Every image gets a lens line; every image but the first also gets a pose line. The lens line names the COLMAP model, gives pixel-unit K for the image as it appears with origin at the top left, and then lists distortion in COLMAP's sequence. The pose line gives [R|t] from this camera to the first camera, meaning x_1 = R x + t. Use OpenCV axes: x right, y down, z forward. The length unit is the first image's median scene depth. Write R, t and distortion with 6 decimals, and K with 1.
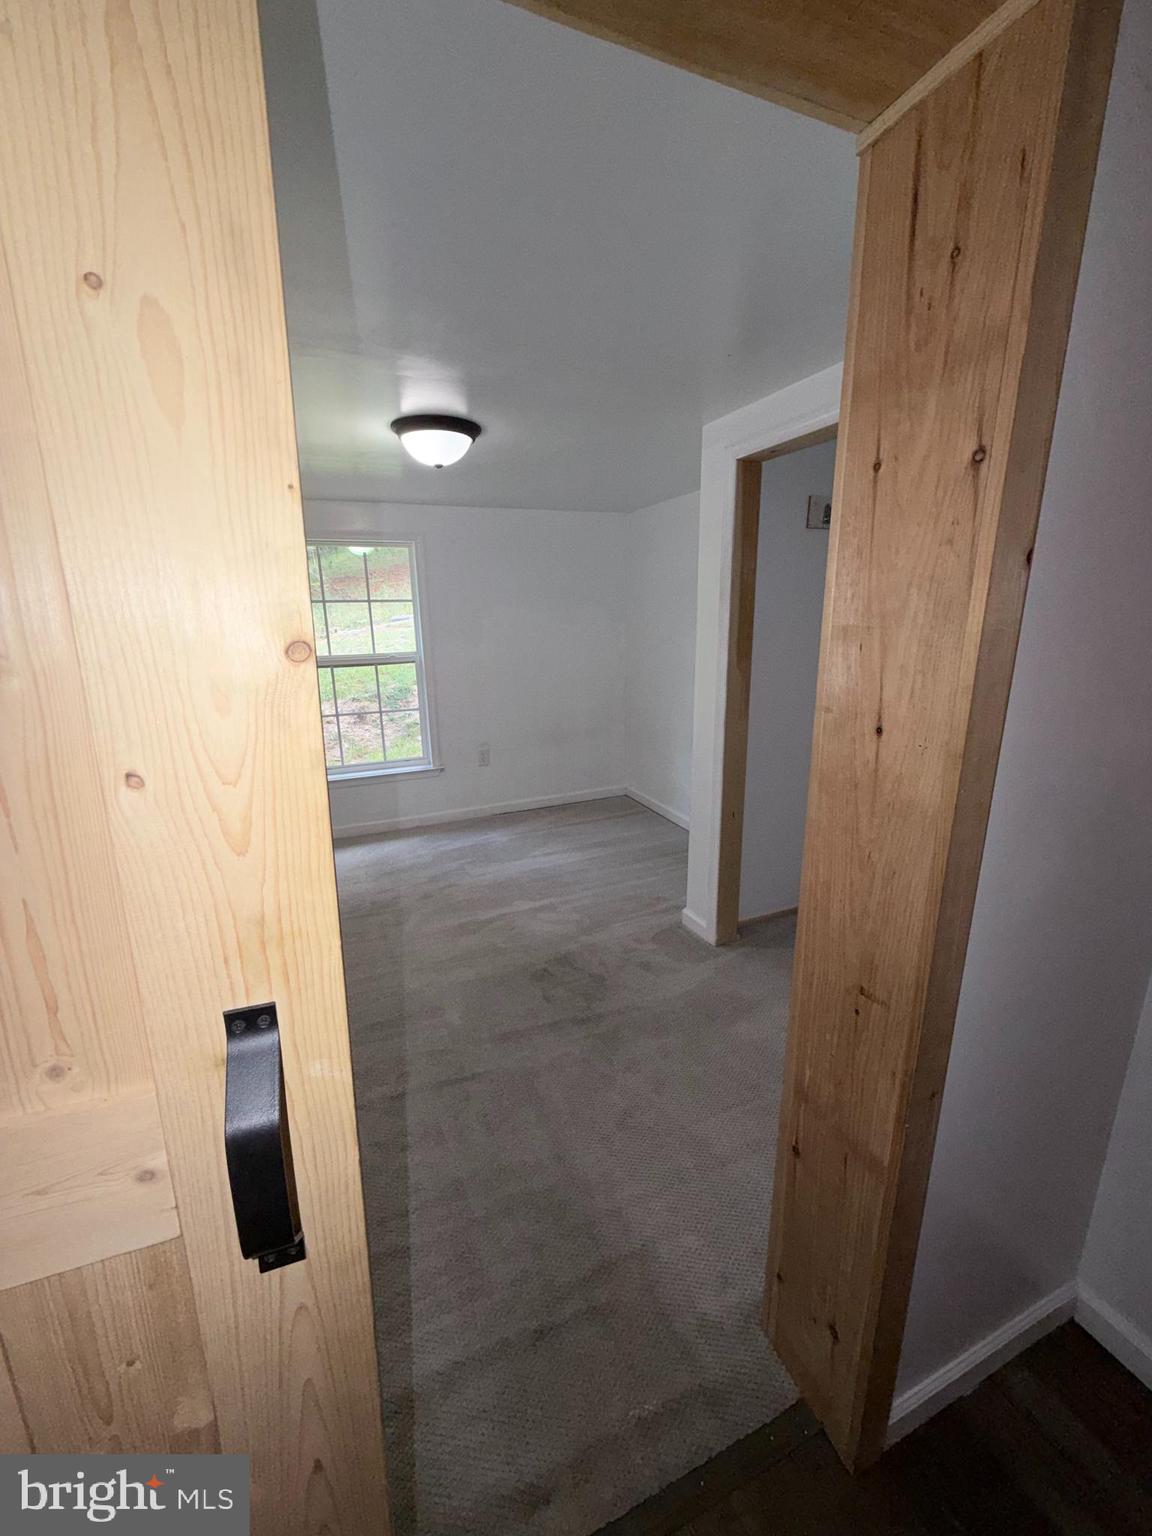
lens RADIAL K [[610.9, 0, 576.1], [0, 610.9, 766.6], [0, 0, 1]] dist [0.005697, -0.001180]
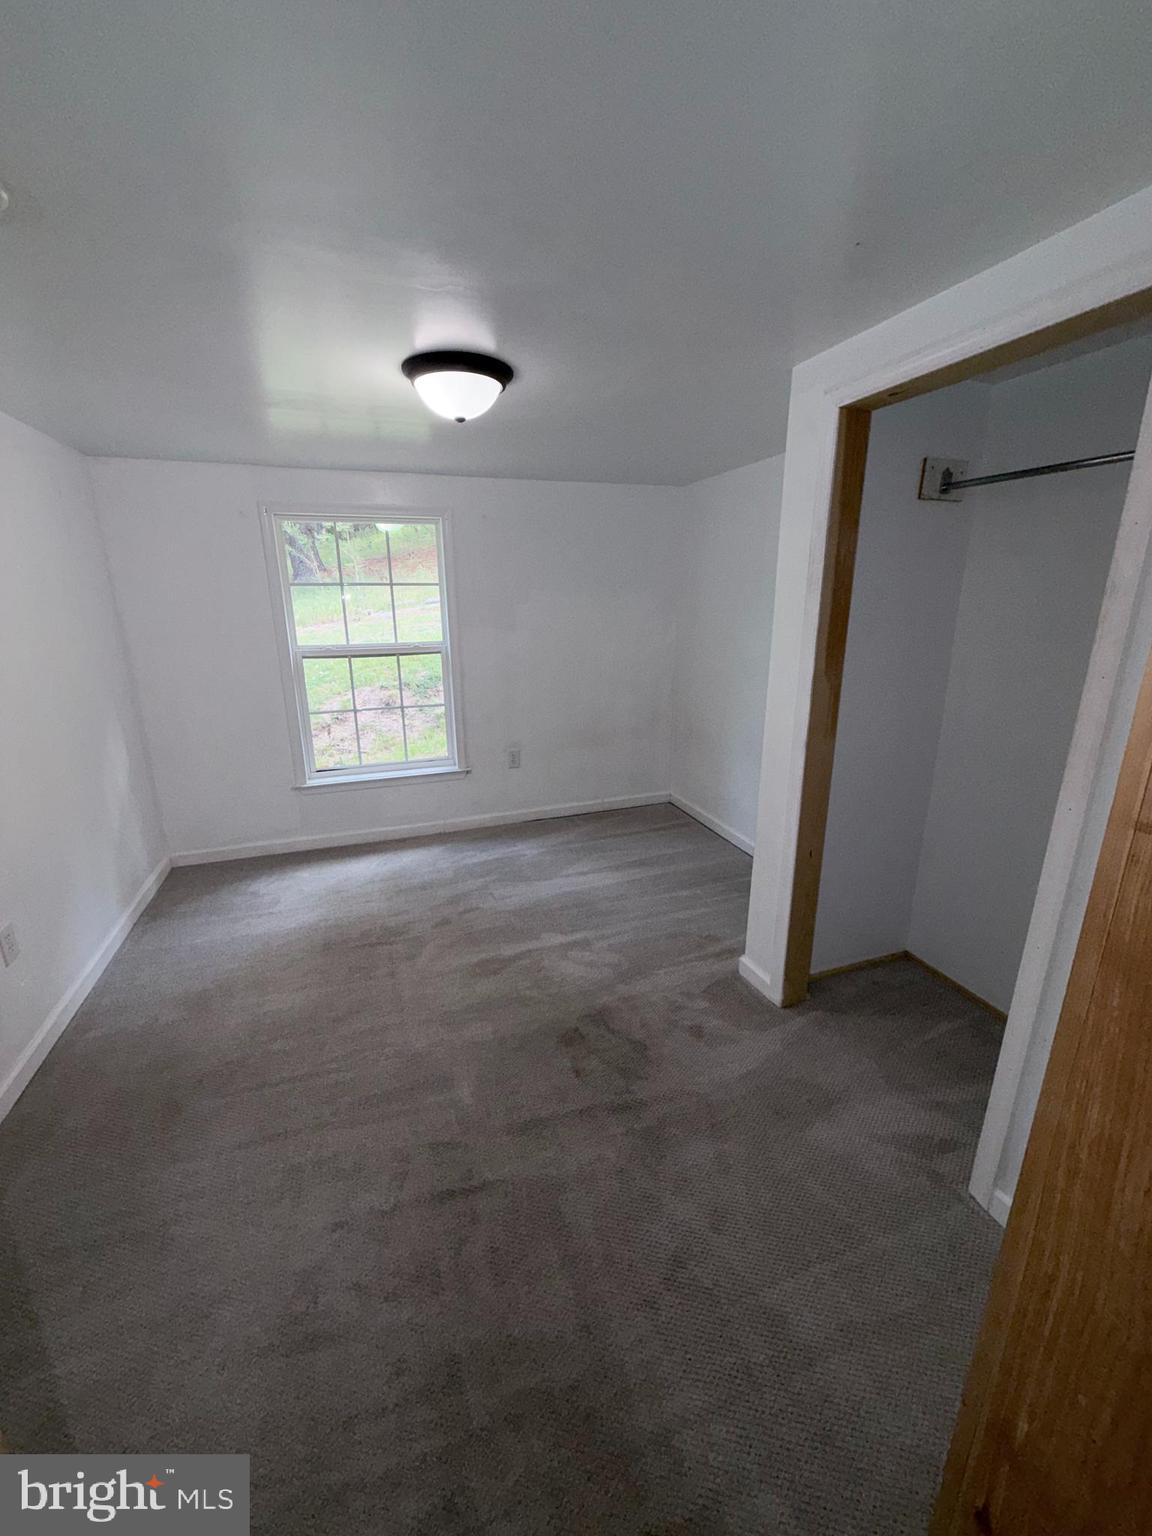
lens RADIAL K [[610.9, 0, 573.0], [0, 610.9, 763.9], [0, 0, 1]] dist [0.005697, -0.001180]
pose [[0.997635, 0.027191, -0.063126, -0.010305], [-0.025663, 0.999361, 0.024893, -0.049136], [0.063762, -0.023214, 0.997695, 0.154318]]
